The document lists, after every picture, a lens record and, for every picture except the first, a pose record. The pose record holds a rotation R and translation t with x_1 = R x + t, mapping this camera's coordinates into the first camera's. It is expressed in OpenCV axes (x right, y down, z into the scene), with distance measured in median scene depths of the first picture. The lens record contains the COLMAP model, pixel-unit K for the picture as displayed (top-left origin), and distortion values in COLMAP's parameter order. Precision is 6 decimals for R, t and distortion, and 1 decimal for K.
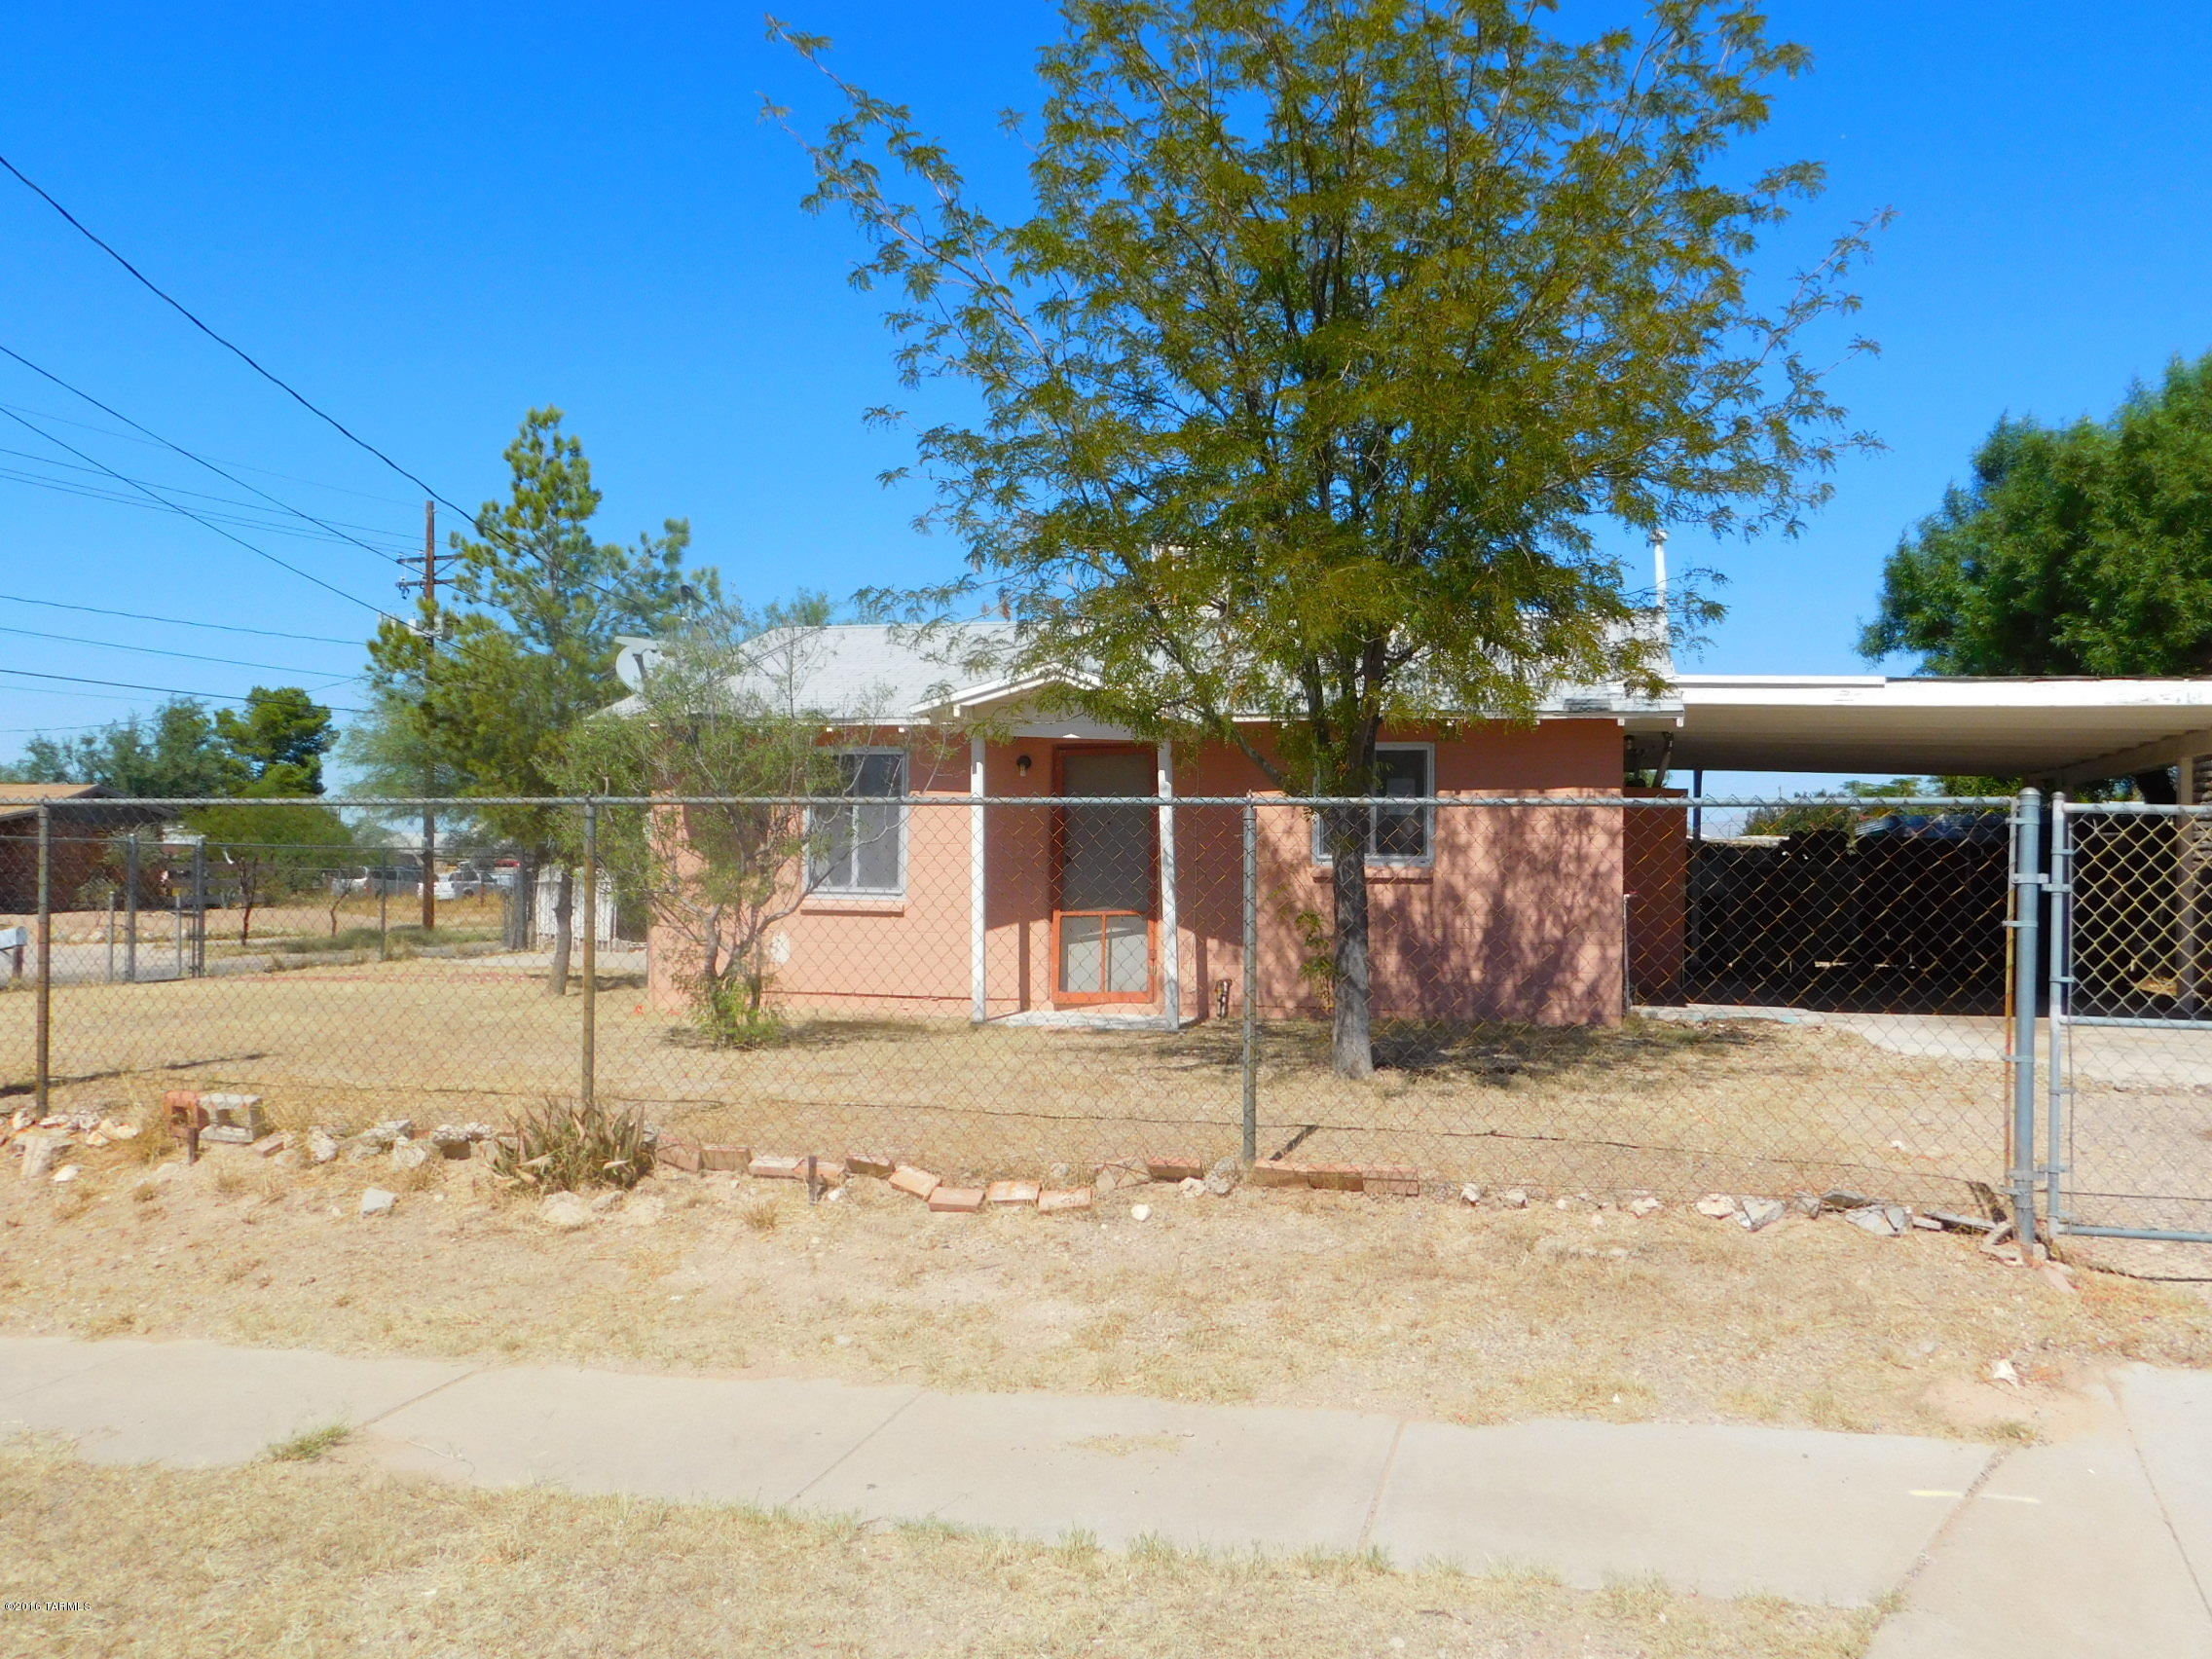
lens RADIAL K [[1846.2, 0, 1108.7], [0, 1846.2, 831.2], [0, 0, 1]] dist [-0.005999, 0.002446]
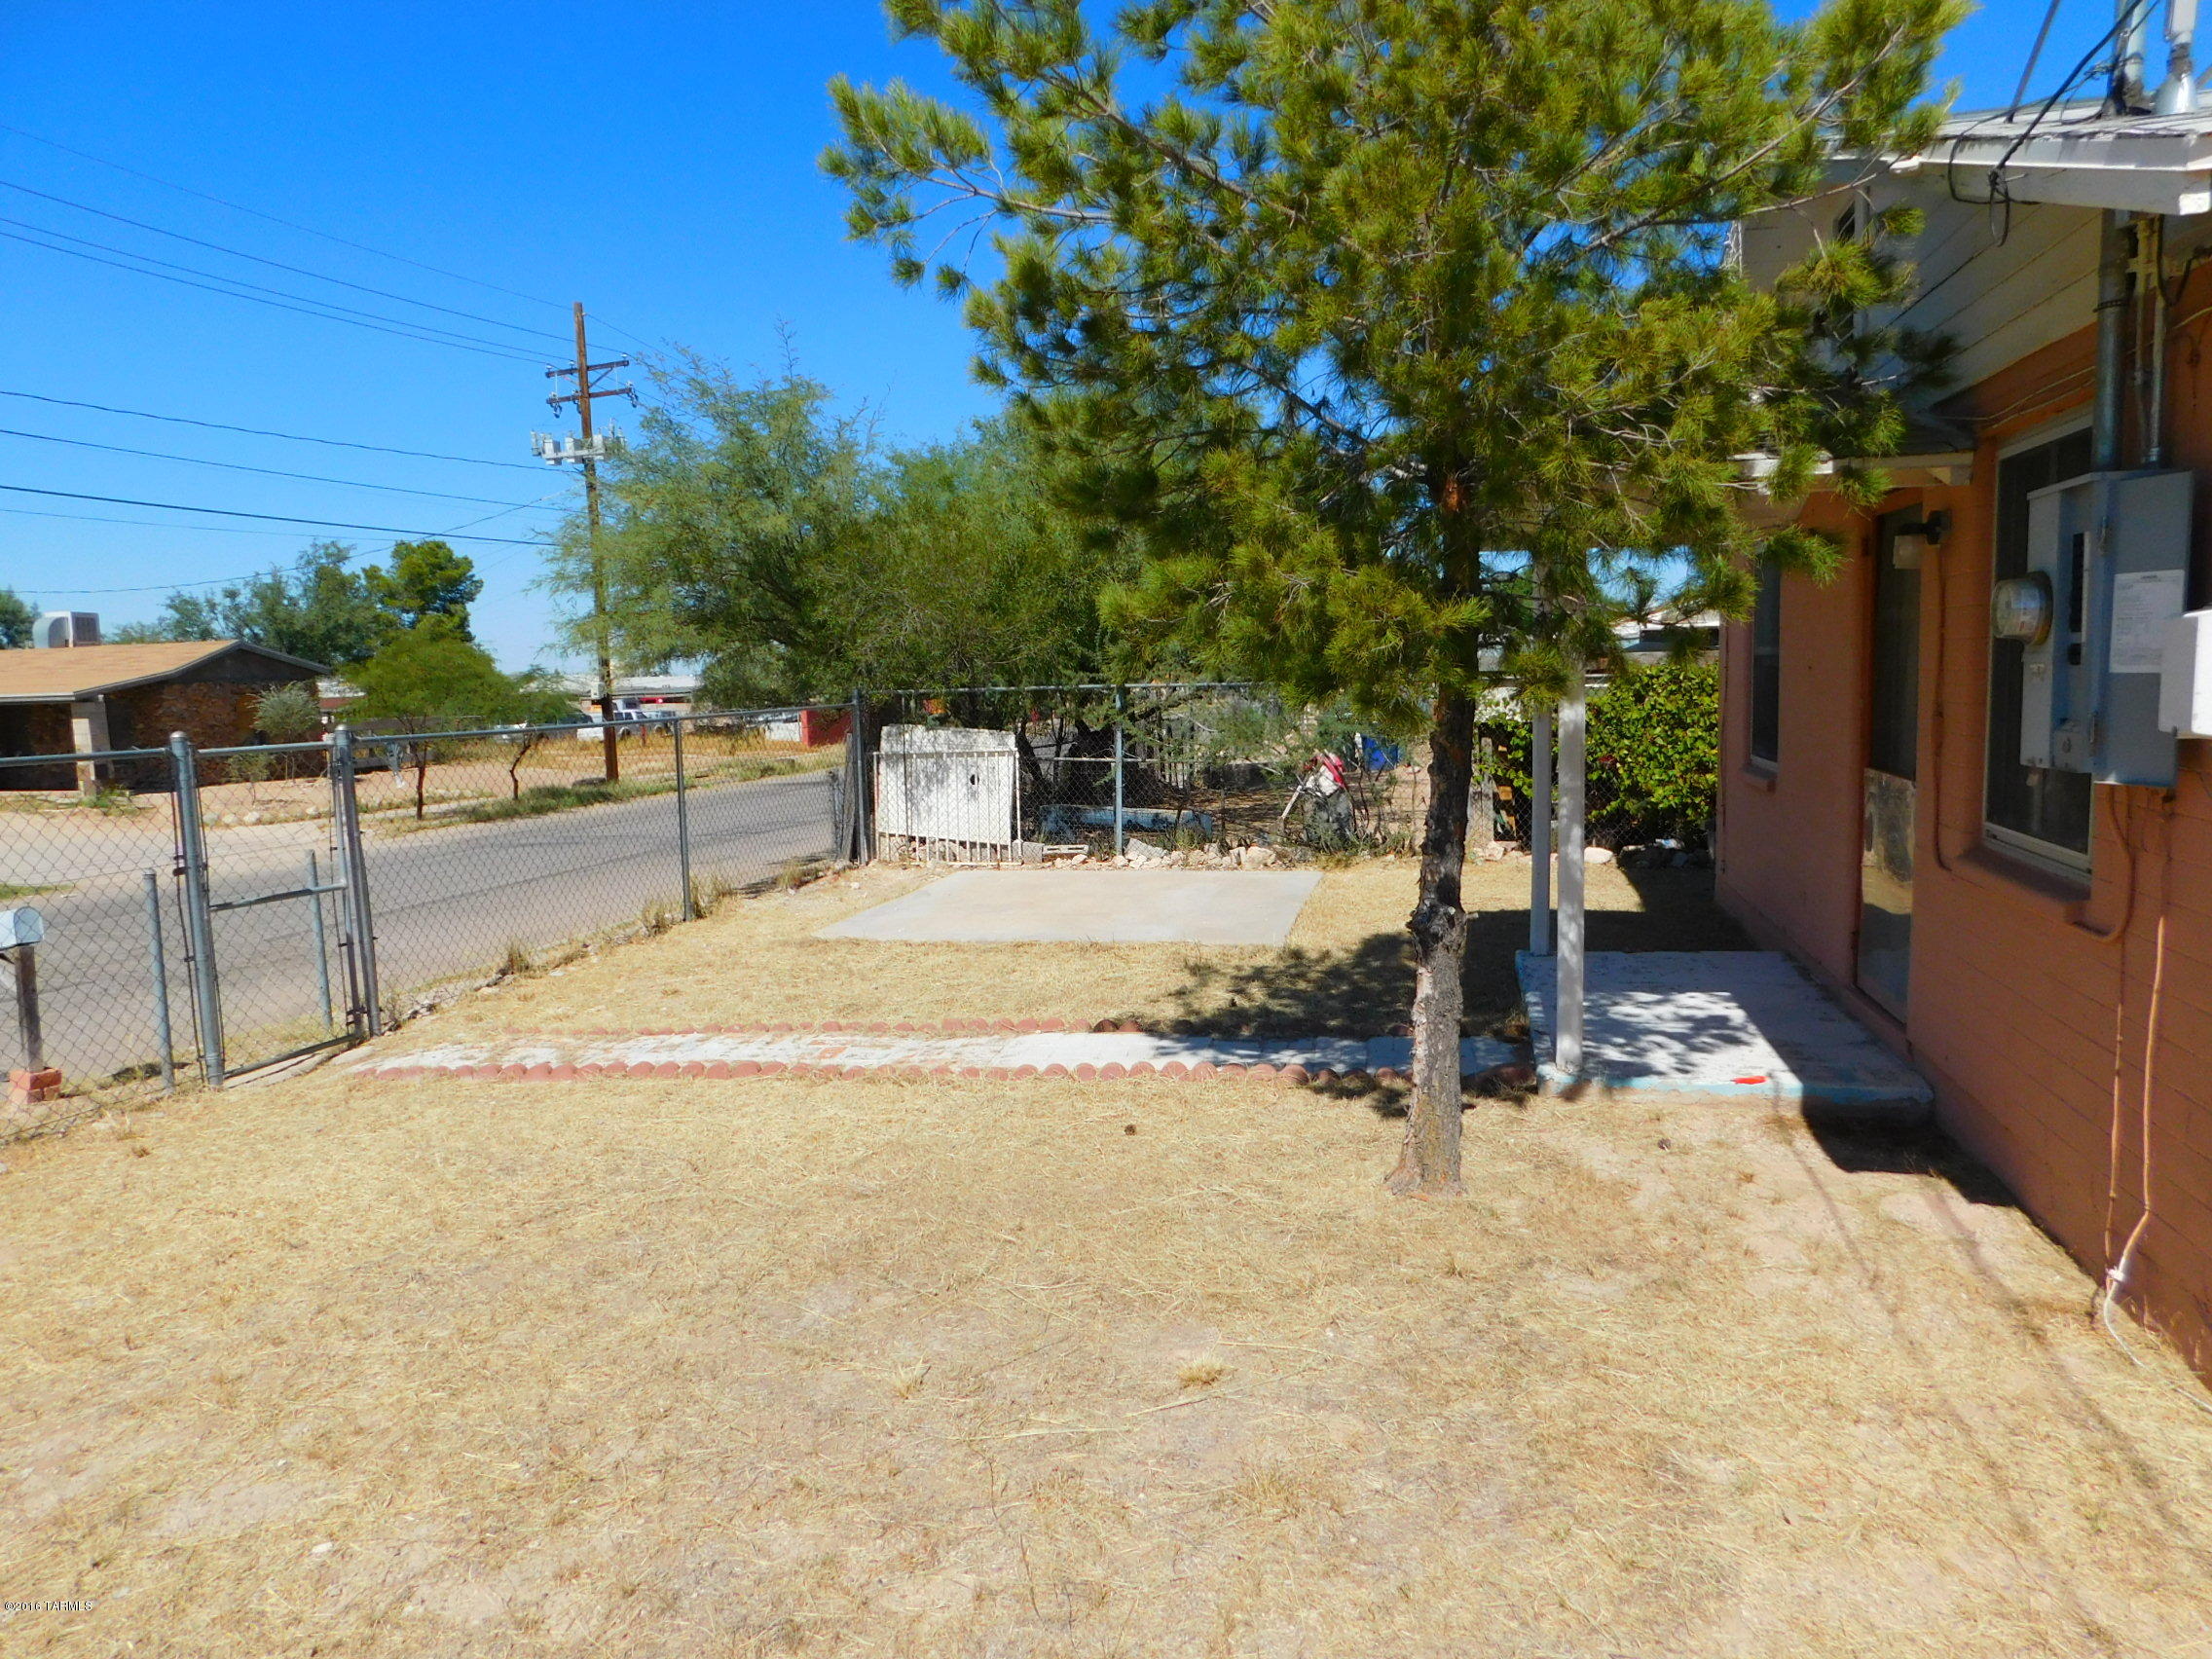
lens RADIAL K [[1464.6, 0, 1097.8], [0, 1464.6, 836.8], [0, 0, 1]] dist [-0.057768, 0.030374]
pose [[0.999109, -0.041768, 0.006001, -0.130232], [0.040647, 0.990819, 0.128936, -0.003490], [-0.011331, -0.128577, 0.991635, 0.268602]]
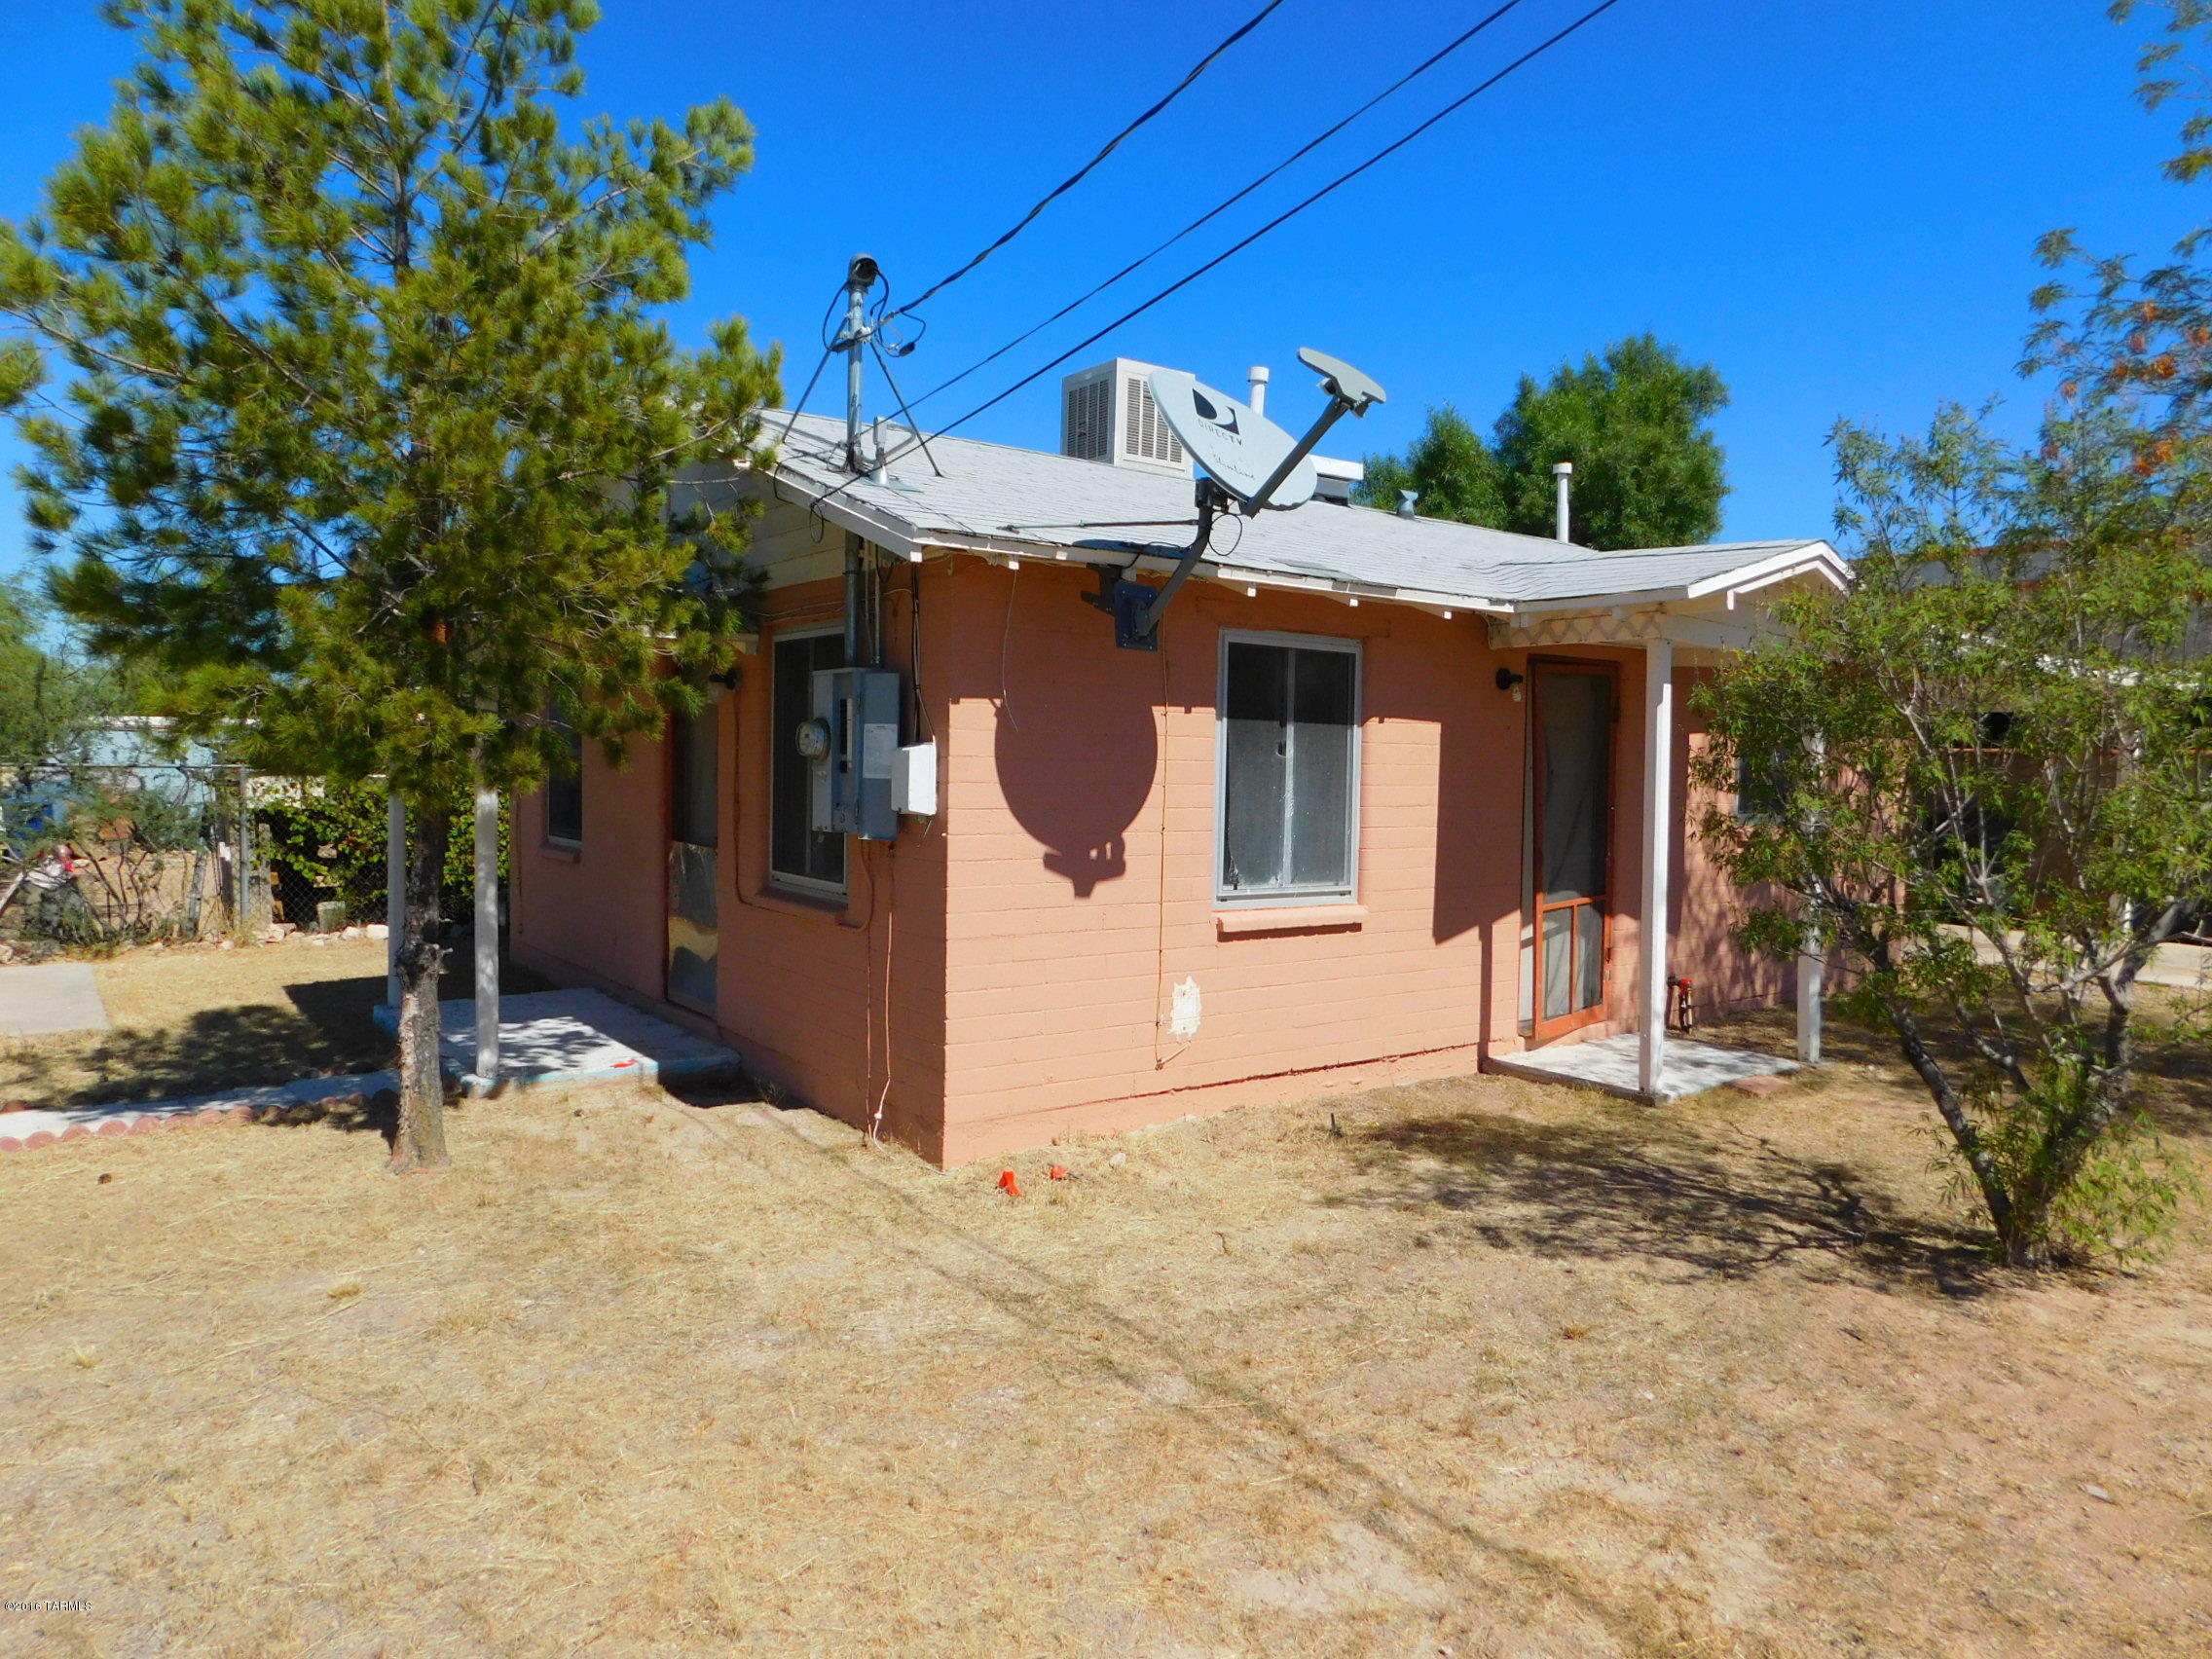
lens RADIAL K [[1464.6, 0, 1108.8], [0, 1464.6, 825.4], [0, 0, 1]] dist [-0.057768, 0.030374]
pose [[0.632002, -0.037126, 0.774077, -0.165012], [-0.022047, 0.997586, 0.065847, -0.005122], [-0.774653, -0.058682, 0.629658, 0.241300]]
